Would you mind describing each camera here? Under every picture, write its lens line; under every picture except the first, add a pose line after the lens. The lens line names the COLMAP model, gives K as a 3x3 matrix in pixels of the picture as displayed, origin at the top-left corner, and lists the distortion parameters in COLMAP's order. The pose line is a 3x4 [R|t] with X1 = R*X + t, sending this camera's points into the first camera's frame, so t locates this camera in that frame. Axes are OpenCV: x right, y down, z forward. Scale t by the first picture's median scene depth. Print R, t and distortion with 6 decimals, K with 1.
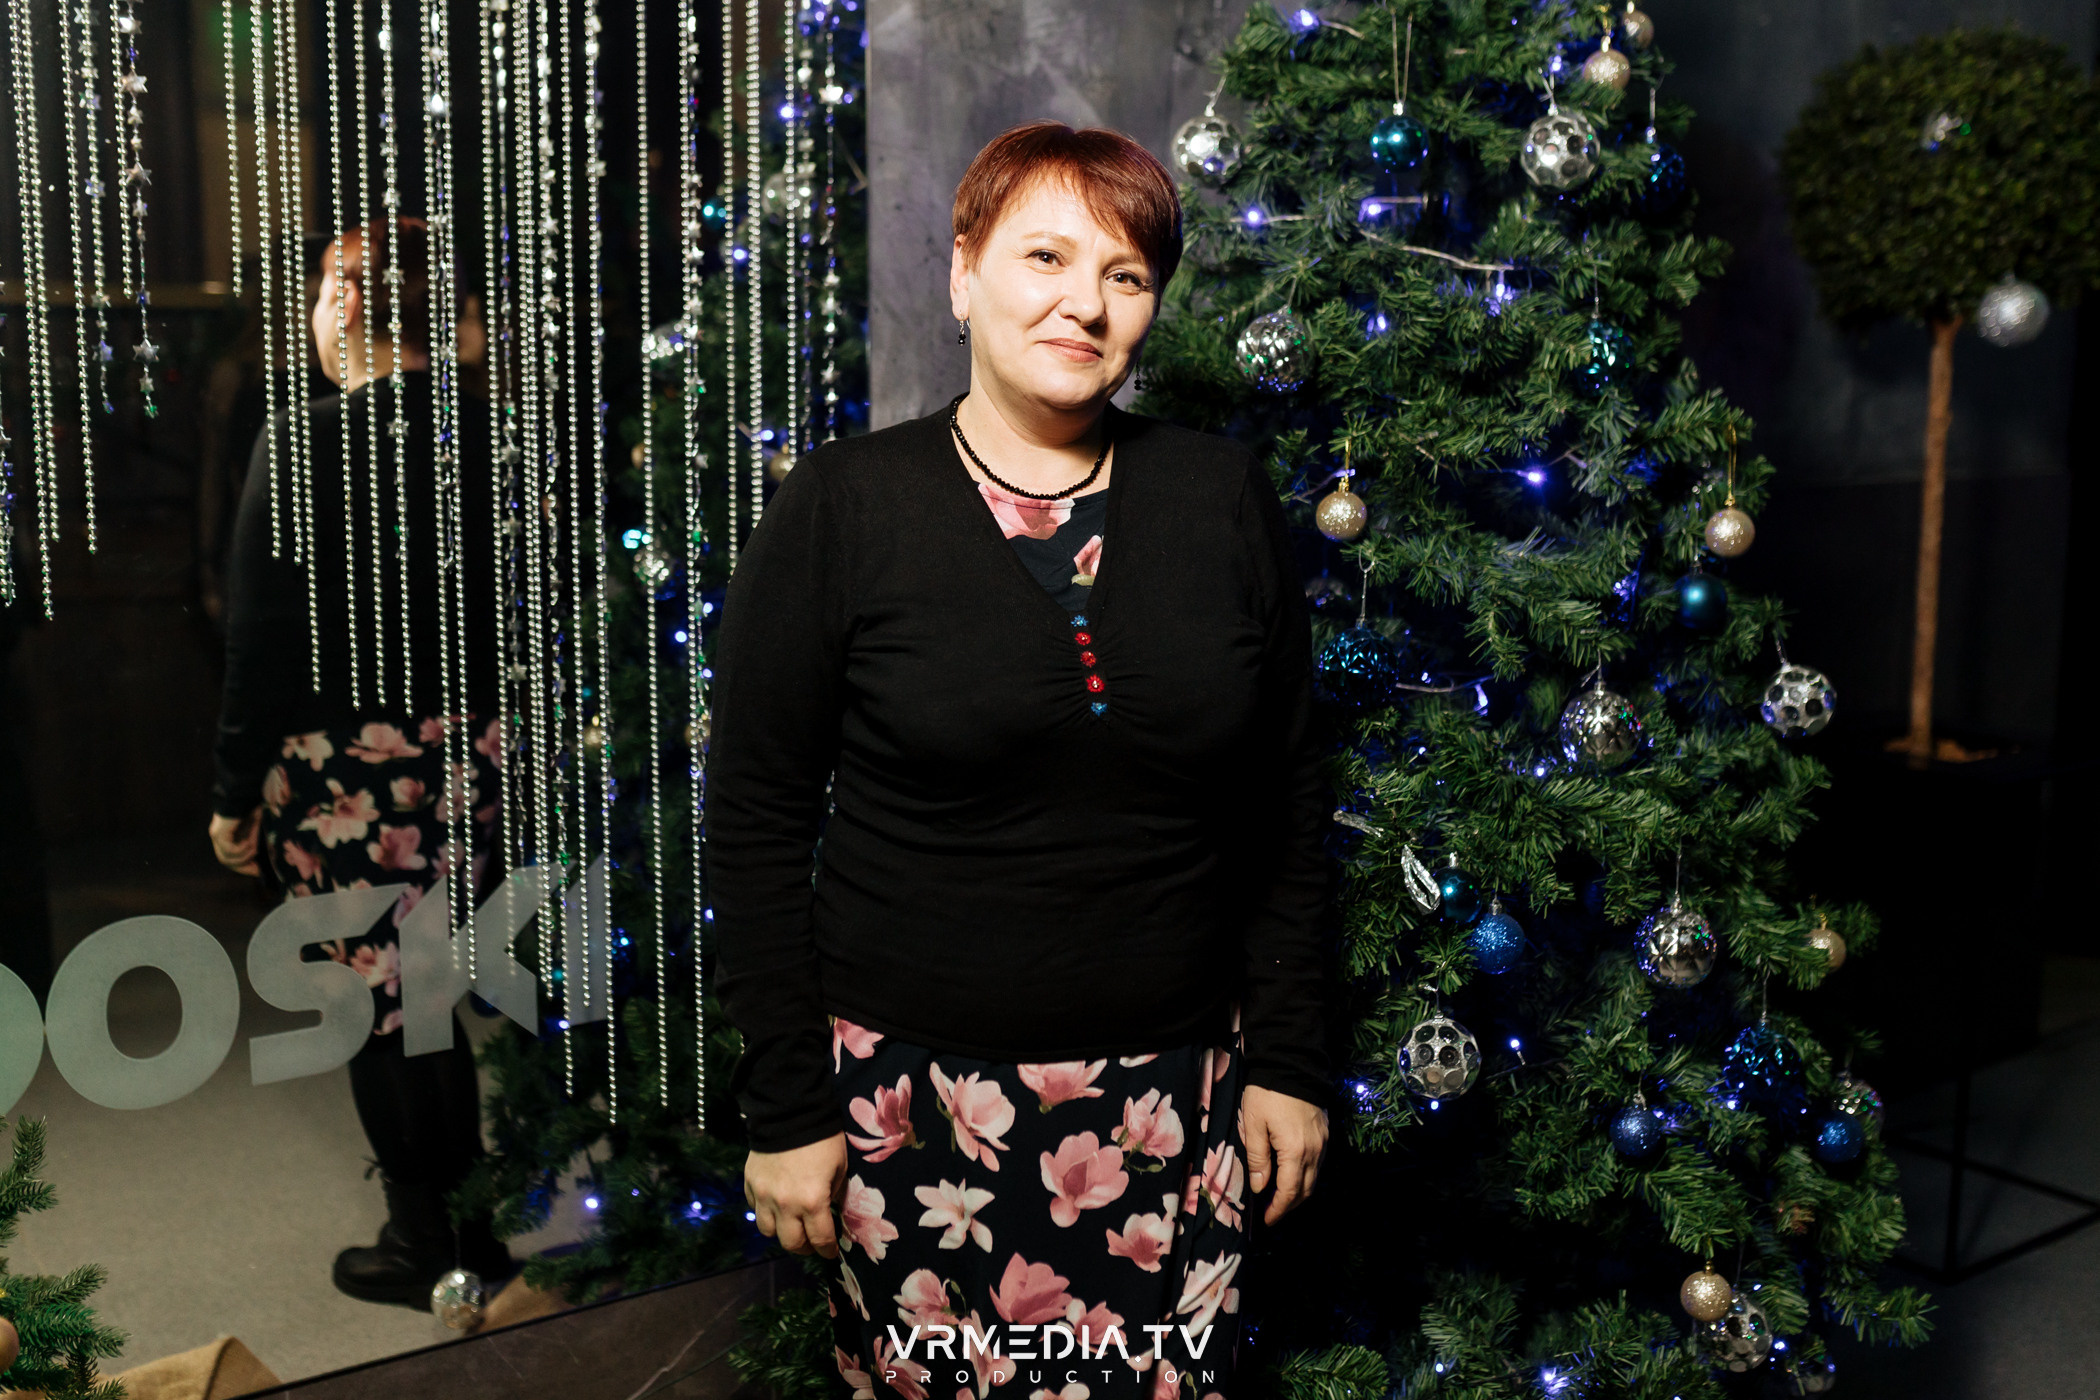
lens RADIAL K [[2110.7, 0, 1051.6], [0, 2110.7, 667.3], [0, 0, 1]] dist [0.002192, -0.191059]
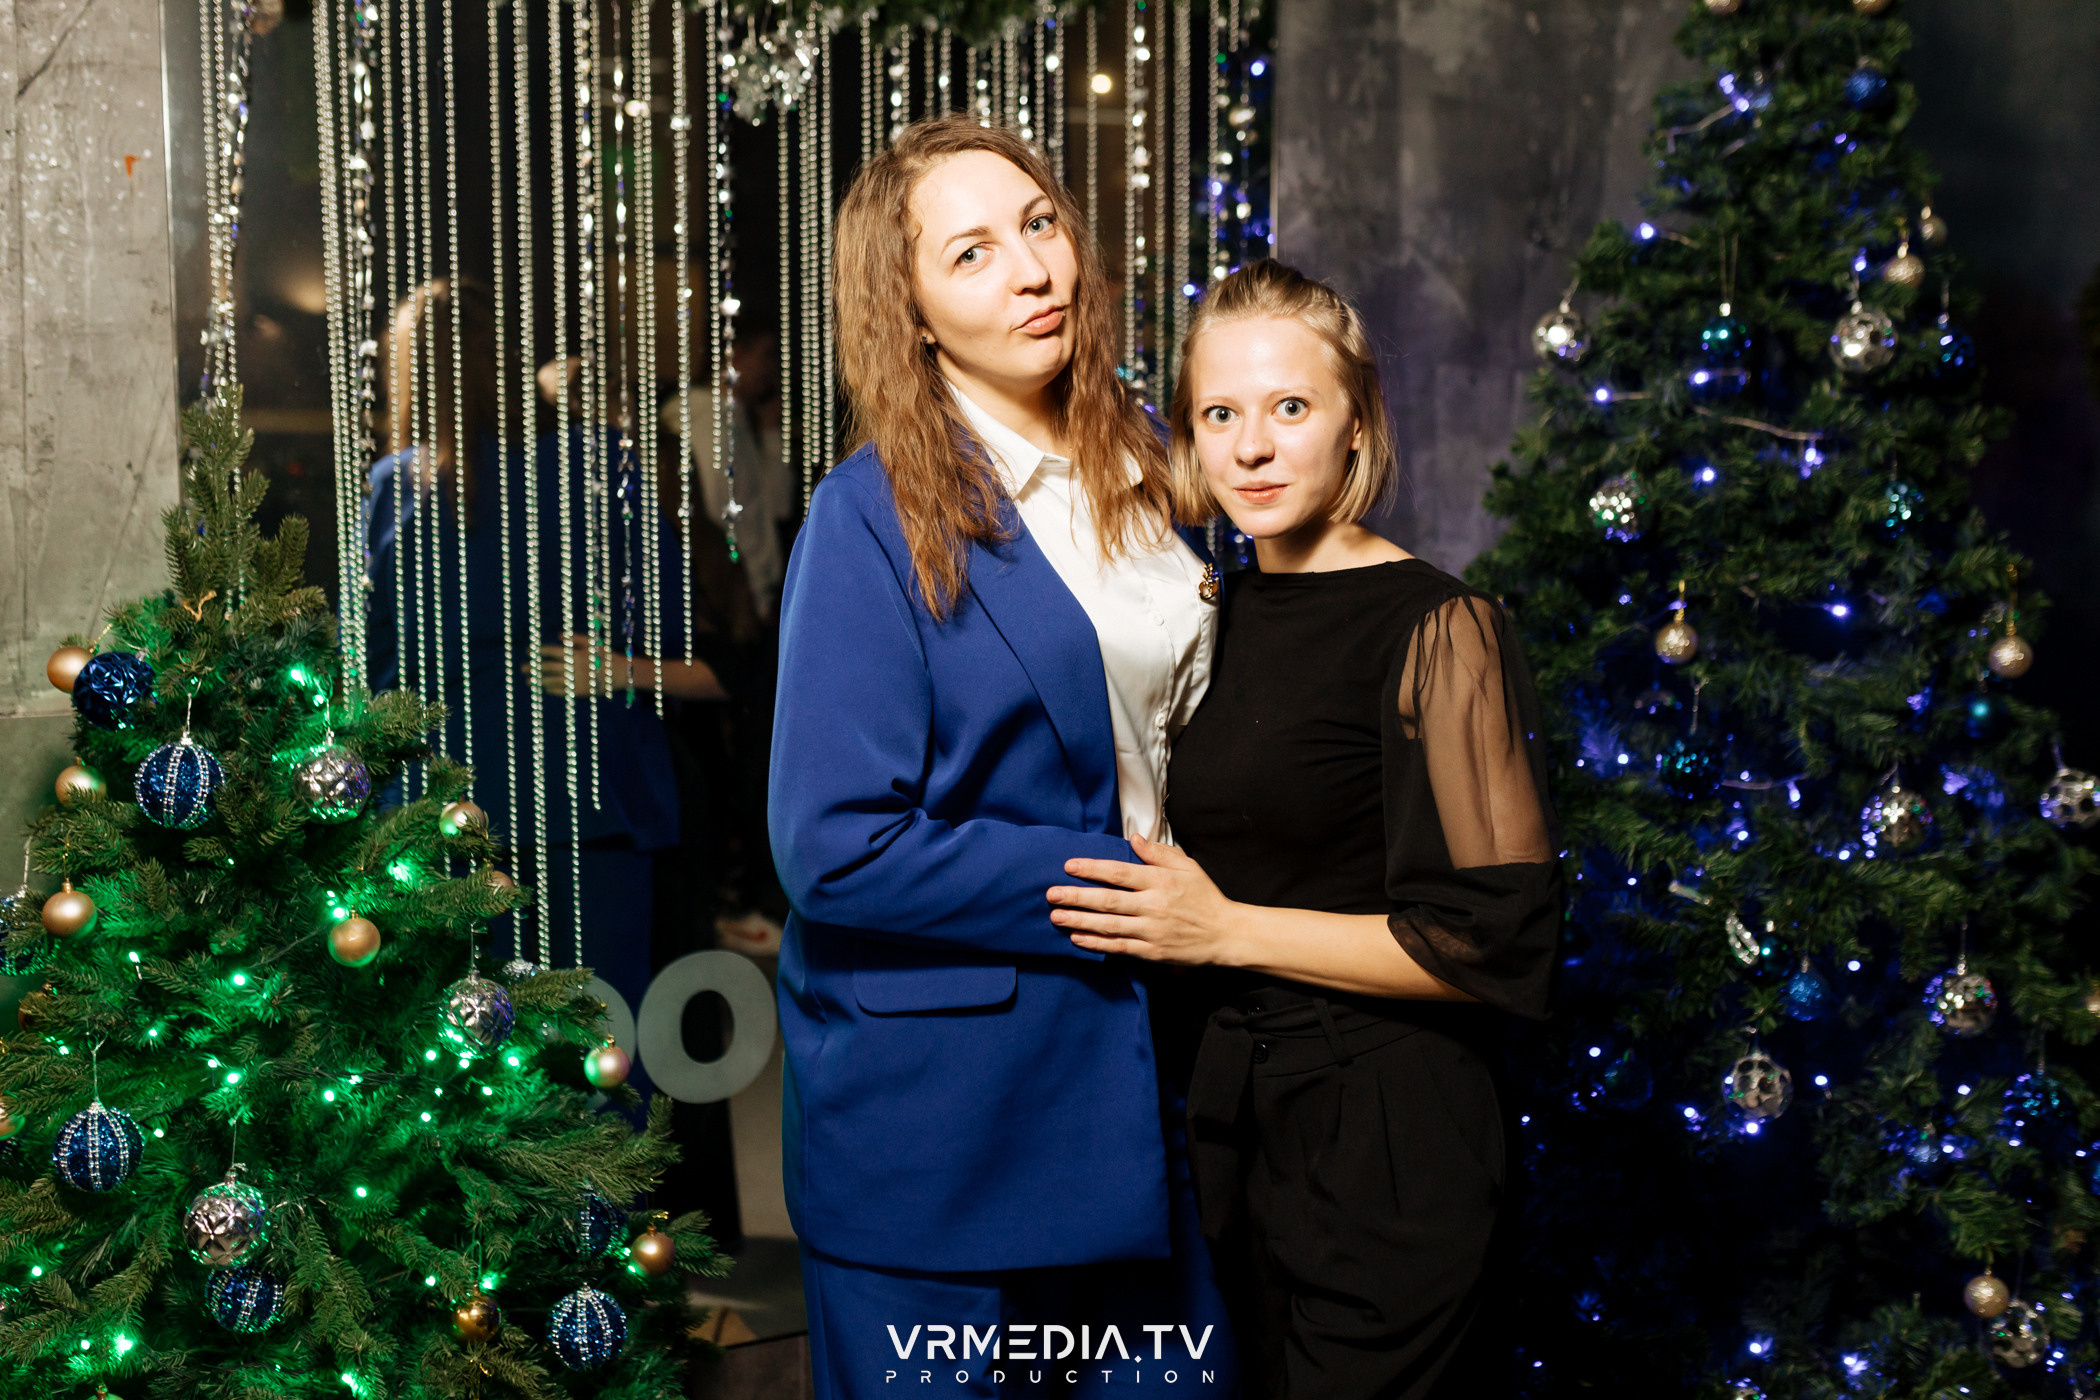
lens RADIAL K [[2150.5, 0, 1050.0], [0, 2150.5, 700.0], [0, 0, 1]] dist [-0.020803, -0.024178]
pose [[0.990727, 0.007950, -0.135638, -0.052488], [-0.011717, 0.999567, -0.027003, -0.000600], [0.135365, 0.028342, 0.990390, -0.274852]]
